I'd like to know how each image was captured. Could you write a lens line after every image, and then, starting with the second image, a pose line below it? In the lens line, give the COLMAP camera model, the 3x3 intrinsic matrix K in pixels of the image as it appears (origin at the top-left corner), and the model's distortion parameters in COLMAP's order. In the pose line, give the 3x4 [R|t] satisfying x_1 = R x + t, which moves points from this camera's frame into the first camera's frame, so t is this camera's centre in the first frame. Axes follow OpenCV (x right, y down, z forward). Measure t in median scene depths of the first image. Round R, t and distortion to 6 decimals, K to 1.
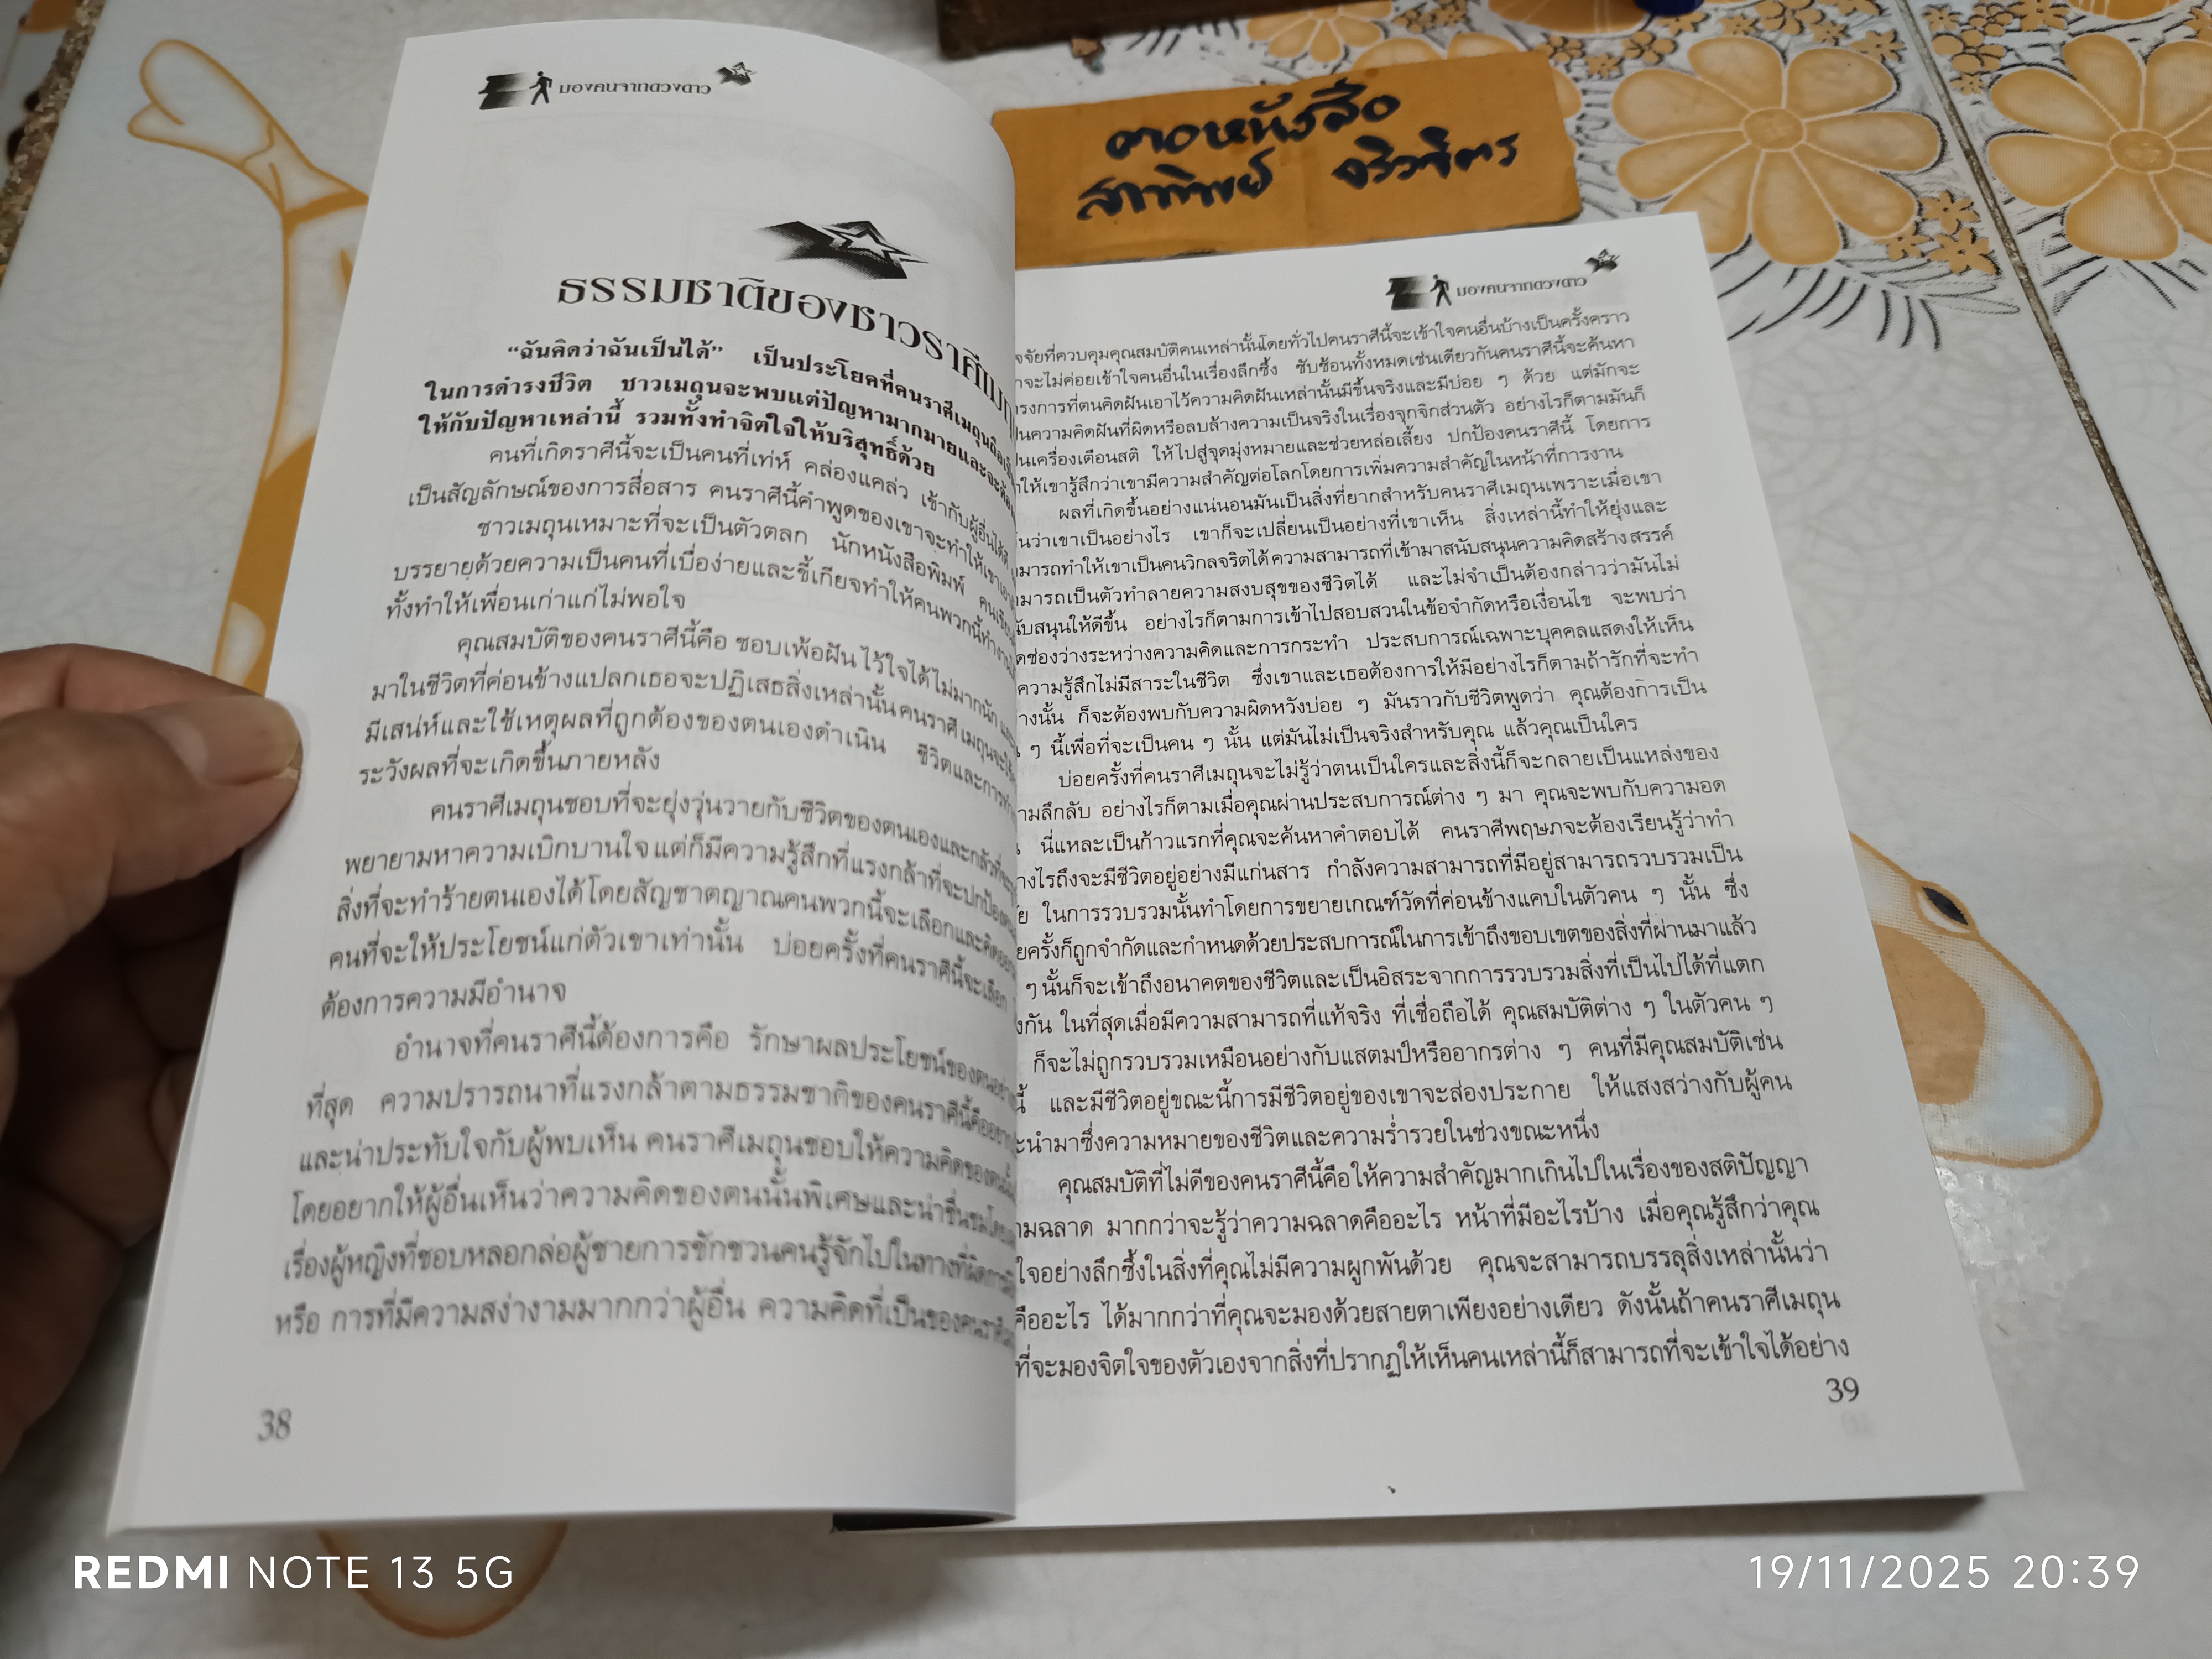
lens RADIAL K [[1579.8, 0, 1093.8], [0, 1579.8, 834.7], [0, 0, 1]] dist [-0.031623, 0.001063]
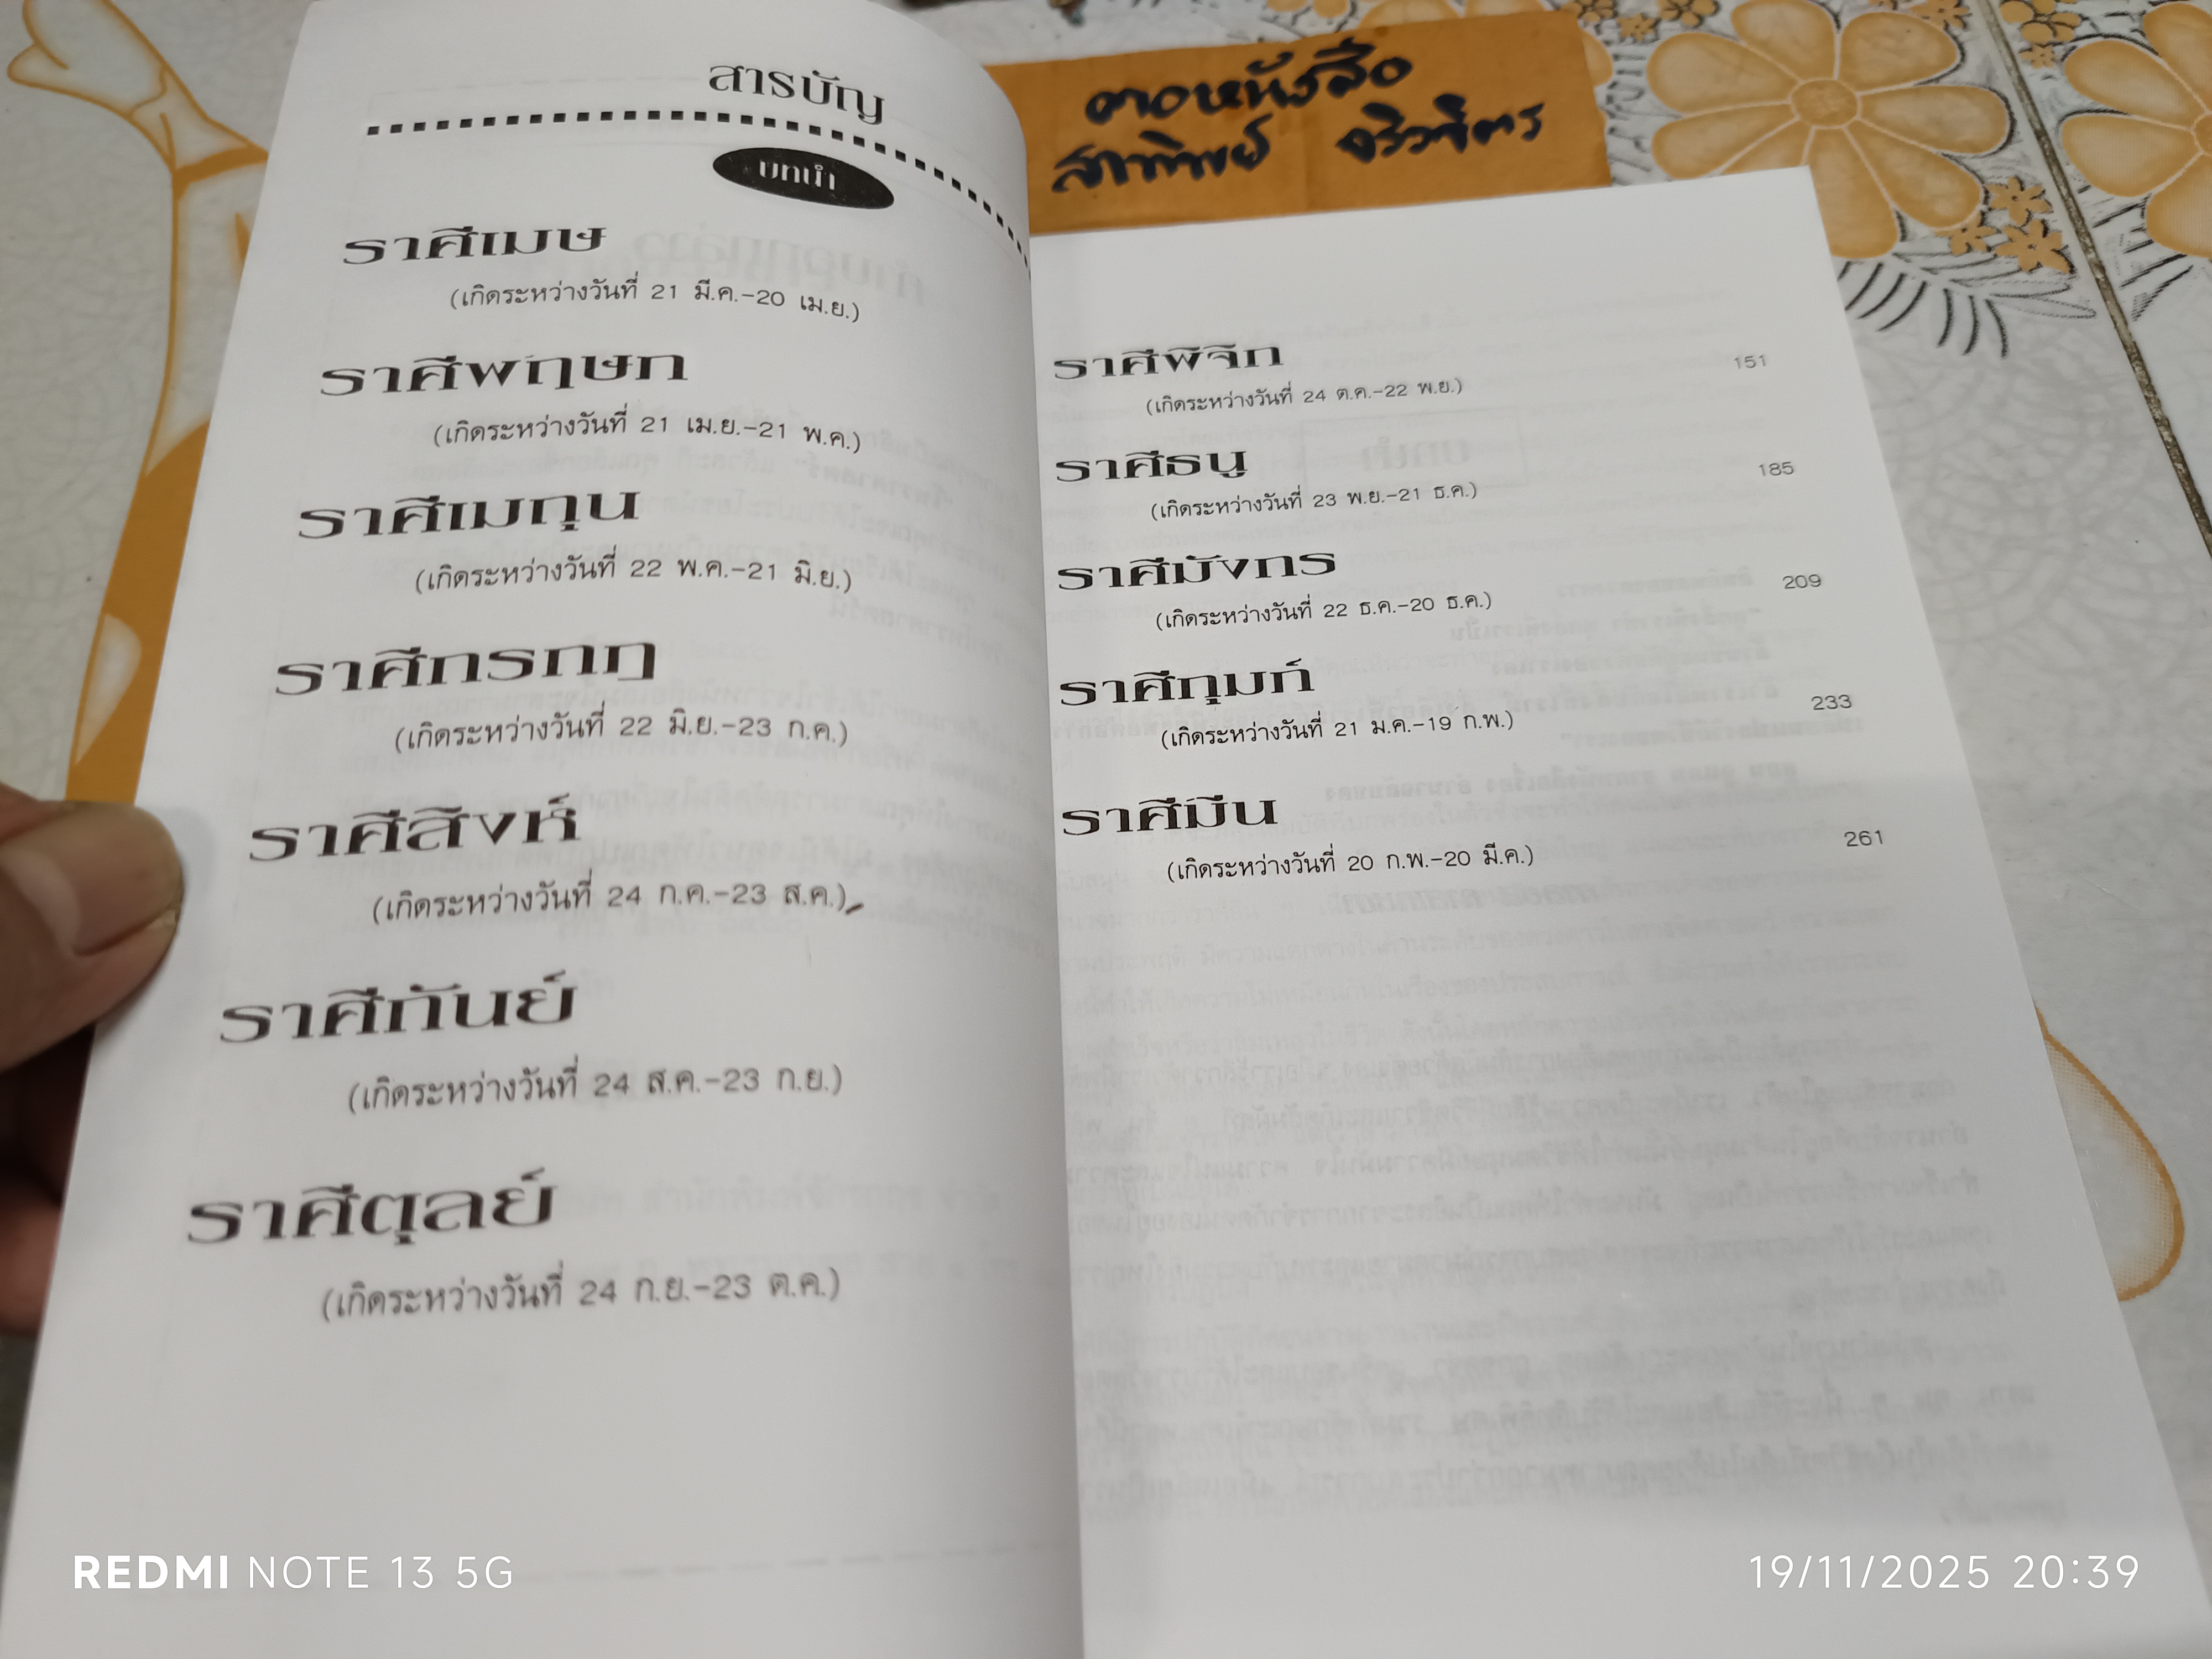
lens RADIAL K [[1579.8, 0, 1094.1], [0, 1579.8, 828.3], [0, 0, 1]] dist [-0.031623, 0.001063]
pose [[0.999881, 0.010405, 0.011396, 0.006851], [-0.010779, 0.999387, 0.033315, -0.057942], [-0.011043, -0.033434, 0.999380, 0.088951]]
